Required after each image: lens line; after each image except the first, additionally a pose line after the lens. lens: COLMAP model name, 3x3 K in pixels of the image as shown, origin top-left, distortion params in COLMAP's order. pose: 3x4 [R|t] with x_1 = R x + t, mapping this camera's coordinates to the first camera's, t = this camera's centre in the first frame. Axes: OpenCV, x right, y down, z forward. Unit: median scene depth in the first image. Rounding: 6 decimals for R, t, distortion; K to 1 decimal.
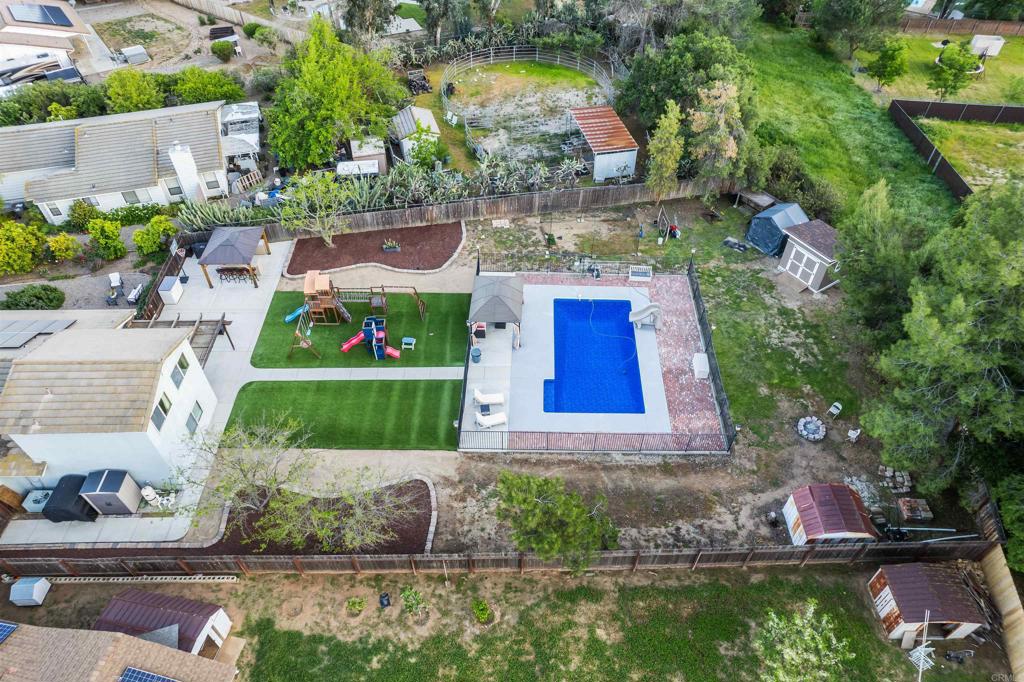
lens RADIAL K [[655.8, 0, 514.8], [0, 655.8, 342.6], [0, 0, 1]] dist [-0.081730, 0.075704]
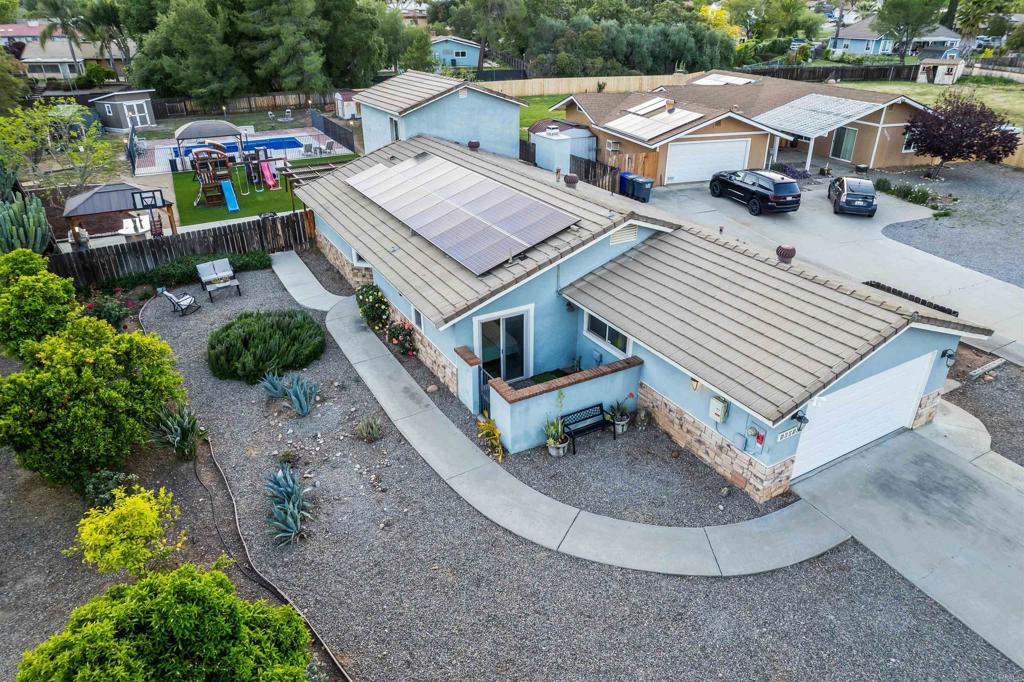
lens RADIAL K [[655.8, 0, 514.8], [0, 655.8, 342.6], [0, 0, 1]] dist [-0.081730, 0.075704]
pose [[-0.479208, -0.399551, 0.781485, -1.374753], [0.630937, 0.462142, 0.623172, -0.274103], [-0.610146, 0.791697, 0.030629, 0.986501]]
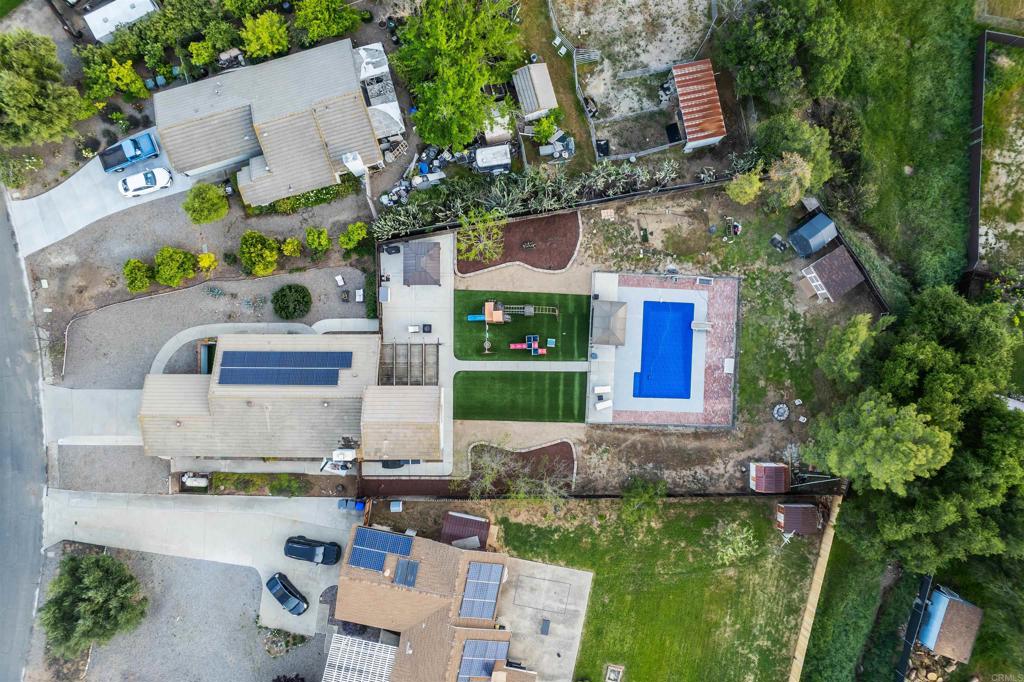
lens RADIAL K [[655.8, 0, 514.8], [0, 655.8, 342.6], [0, 0, 1]] dist [-0.081730, 0.075704]
pose [[0.999893, 0.014593, -0.001357, -0.264672], [-0.009744, 0.731078, 0.682224, -1.159497], [0.010948, -0.682137, 0.731142, -0.181024]]
